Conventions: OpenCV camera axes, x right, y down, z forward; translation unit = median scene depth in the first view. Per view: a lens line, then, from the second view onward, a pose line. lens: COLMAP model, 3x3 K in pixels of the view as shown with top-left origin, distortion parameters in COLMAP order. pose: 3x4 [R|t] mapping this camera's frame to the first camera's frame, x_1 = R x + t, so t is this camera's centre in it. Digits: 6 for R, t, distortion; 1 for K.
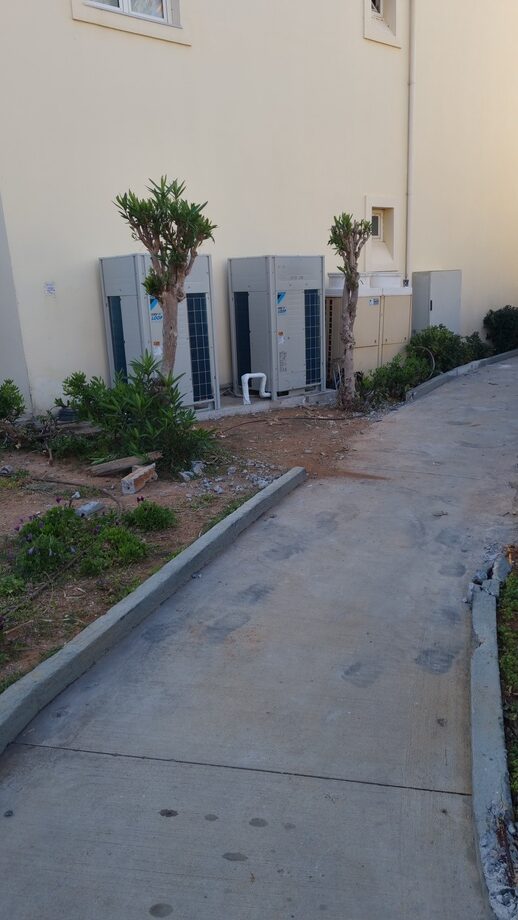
lens RADIAL K [[721.0, 0, 264.0], [0, 721.0, 459.5], [0, 0, 1]] dist [0.062717, -0.005667]
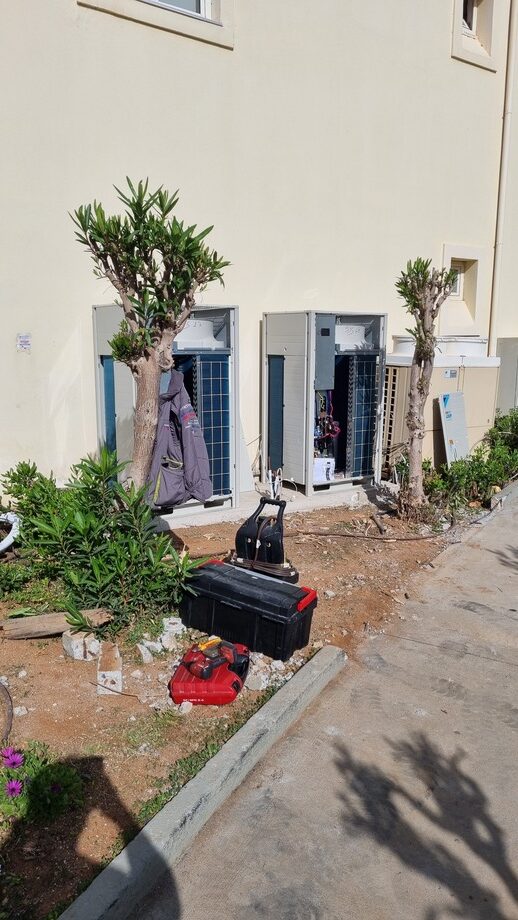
lens RADIAL K [[721.0, 0, 256.2], [0, 721.0, 461.2], [0, 0, 1]] dist [0.062717, -0.005667]
pose [[0.994650, 0.056446, -0.086512, 0.019442], [-0.062405, 0.995746, -0.067796, -0.069265], [0.082317, 0.072832, 0.993941, 0.254277]]
